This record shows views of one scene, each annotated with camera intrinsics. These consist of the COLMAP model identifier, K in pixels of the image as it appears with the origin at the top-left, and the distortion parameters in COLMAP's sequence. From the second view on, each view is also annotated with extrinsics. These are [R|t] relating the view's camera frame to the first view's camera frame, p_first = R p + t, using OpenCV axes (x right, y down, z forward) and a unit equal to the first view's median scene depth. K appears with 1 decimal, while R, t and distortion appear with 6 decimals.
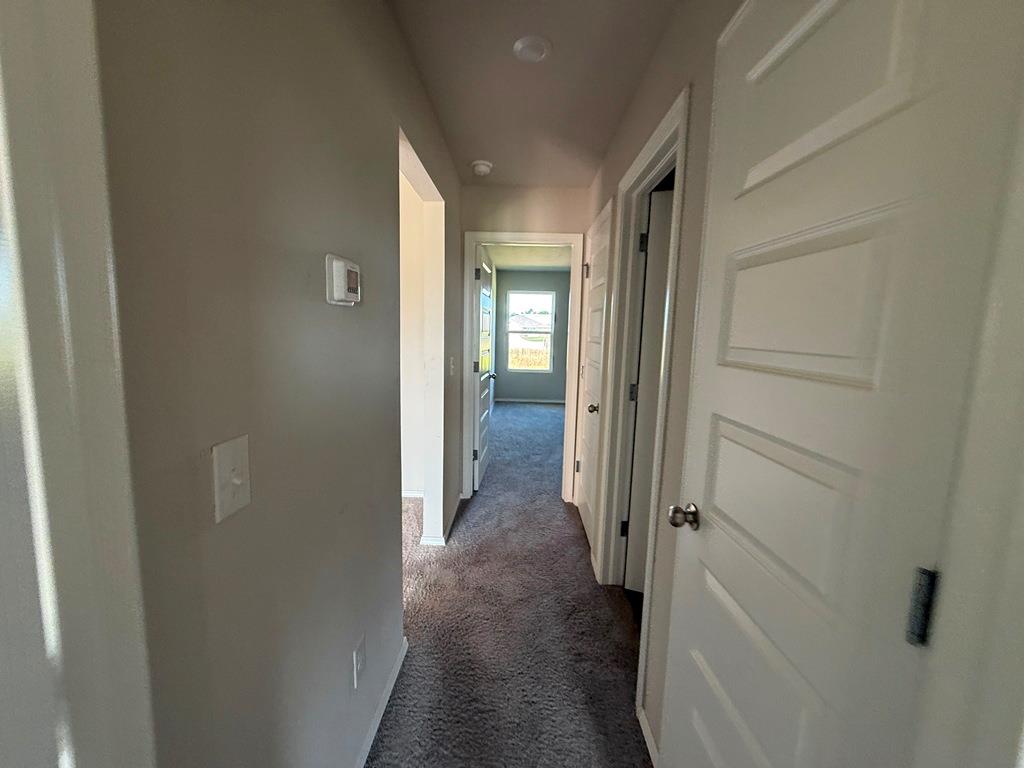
lens RADIAL K [[413.1, 0, 511.1], [0, 413.1, 382.5], [0, 0, 1]] dist [-0.000642, -0.000020]
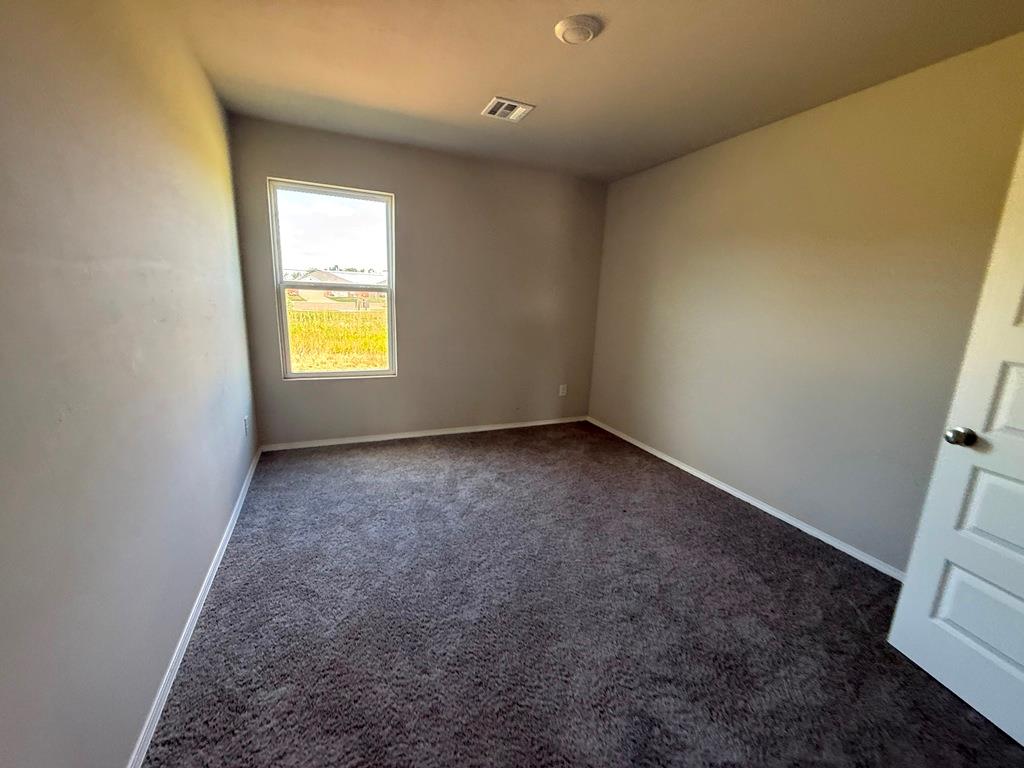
lens RADIAL K [[413.1, 0, 506.7], [0, 413.1, 385.3], [0, 0, 1]] dist [-0.000642, -0.000020]
pose [[0.909993, -0.076291, 0.407544, 0.021223], [0.034371, 0.993423, 0.109220, -0.062038], [-0.413196, -0.085382, 0.906630, 0.536082]]
